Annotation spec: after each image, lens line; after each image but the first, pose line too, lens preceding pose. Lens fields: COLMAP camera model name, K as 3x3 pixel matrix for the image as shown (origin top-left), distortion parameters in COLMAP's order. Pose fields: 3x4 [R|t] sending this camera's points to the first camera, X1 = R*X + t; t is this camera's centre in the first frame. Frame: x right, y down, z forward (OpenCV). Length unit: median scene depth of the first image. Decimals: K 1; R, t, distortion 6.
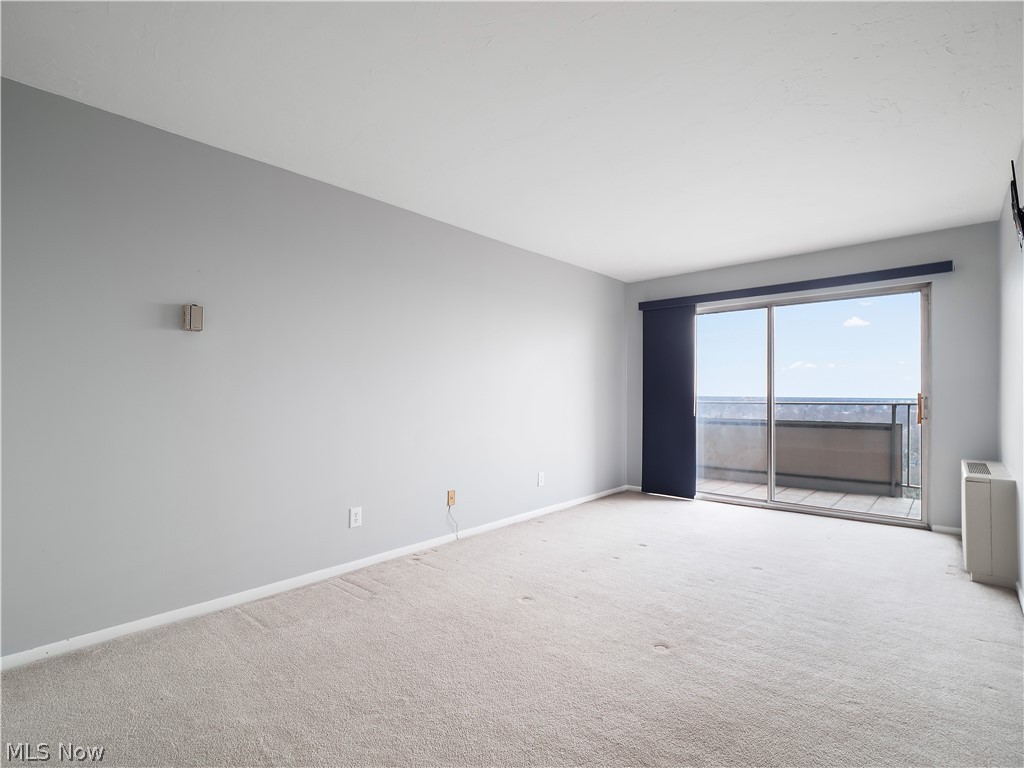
lens RADIAL K [[491.9, 0, 512.0], [0, 491.9, 384.0], [0, 0, 1]] dist [-0.013505, -0.000963]
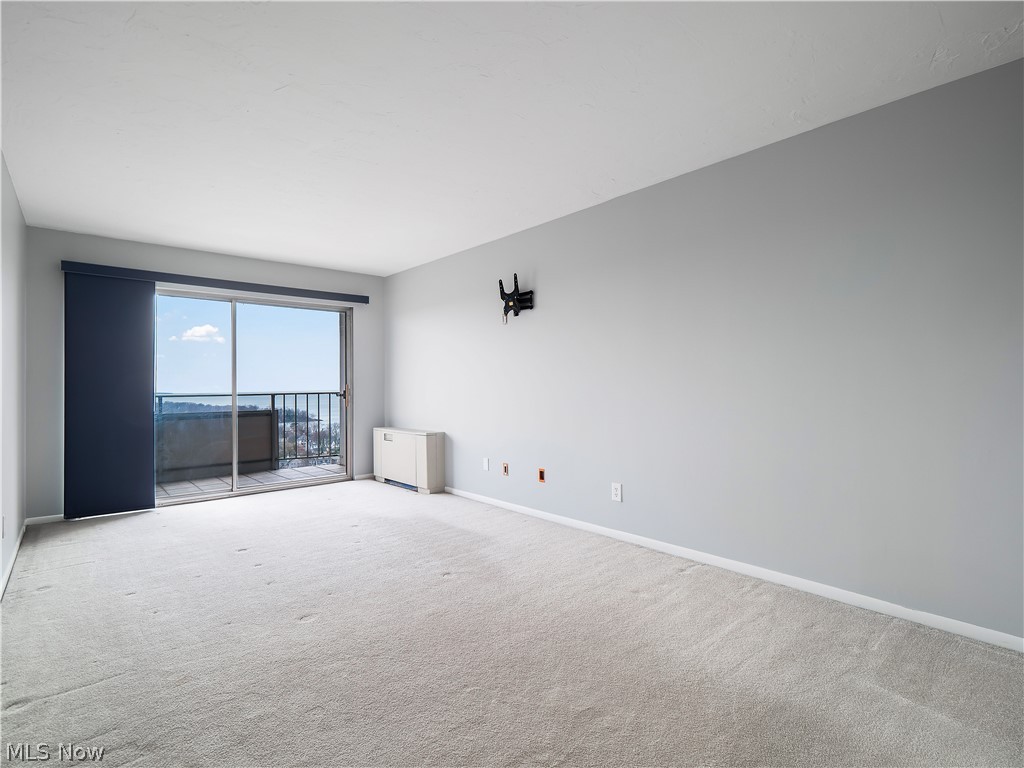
lens RADIAL K [[501.9, 0, 512.9], [0, 501.9, 389.7], [0, 0, 1]] dist [0.001846, -0.001108]
pose [[0.130303, -0.008658, 0.991436, -0.428381], [-0.019776, 0.999740, 0.011330, 0.003612], [-0.991277, -0.021083, 0.130098, 0.269237]]
